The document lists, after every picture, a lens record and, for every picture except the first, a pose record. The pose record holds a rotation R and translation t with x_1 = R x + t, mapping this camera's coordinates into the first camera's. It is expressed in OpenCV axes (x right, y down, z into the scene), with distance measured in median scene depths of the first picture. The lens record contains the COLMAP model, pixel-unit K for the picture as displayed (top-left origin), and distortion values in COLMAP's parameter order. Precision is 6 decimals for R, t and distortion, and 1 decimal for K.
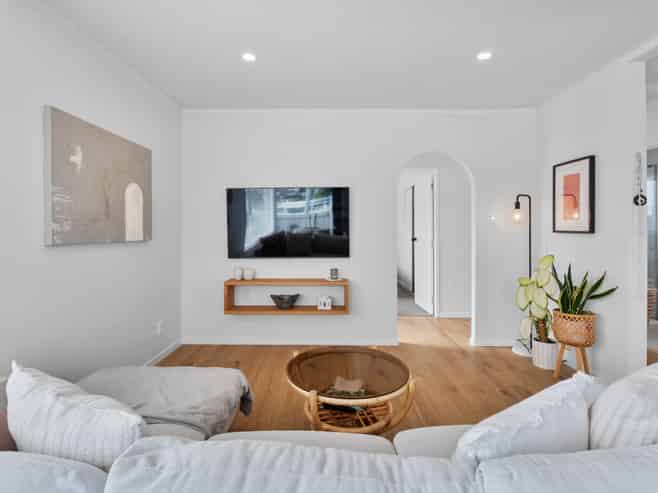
lens RADIAL K [[326.1, 0, 331.2], [0, 326.1, 241.6], [0, 0, 1]] dist [-0.000346, -0.000085]
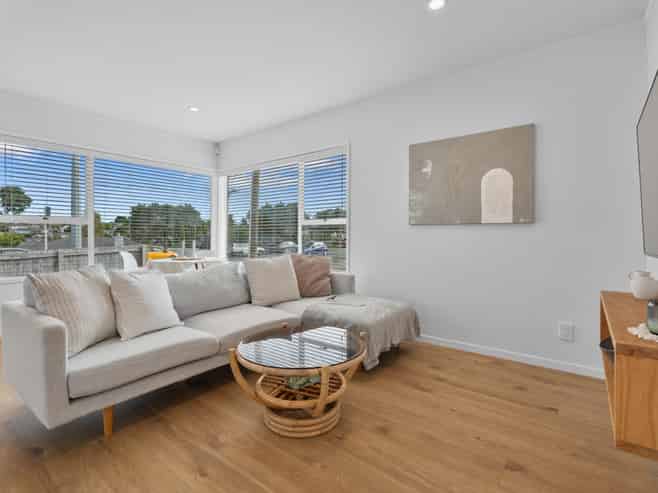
lens RADIAL K [[326.1, 0, 331.2], [0, 326.1, 241.6], [0, 0, 1]] dist [-0.000346, -0.000085]
pose [[-0.583484, 0.014700, -0.811992, 0.542955], [-0.030900, 0.998710, 0.040285, 0.029859], [0.811537, 0.048596, -0.582277, 1.131774]]
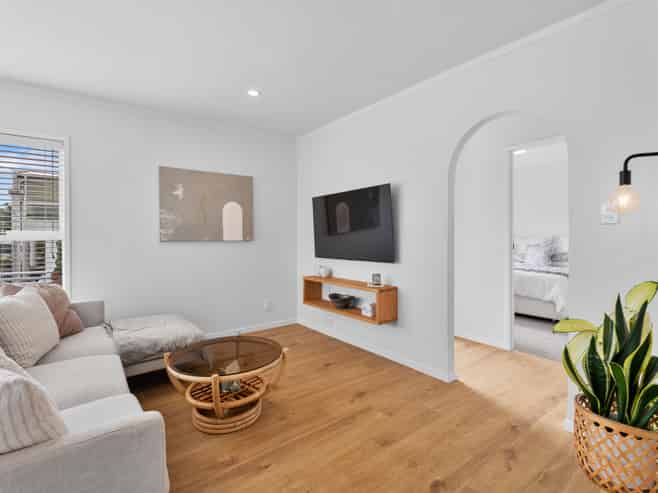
lens RADIAL K [[326.1, 0, 331.2], [0, 326.1, 241.6], [0, 0, 1]] dist [-0.000346, -0.000085]
pose [[0.632111, 0.010873, -0.774801, 0.794789], [-0.021293, 0.999768, -0.003341, -0.001668], [0.774585, 0.018609, 0.632196, 0.392402]]
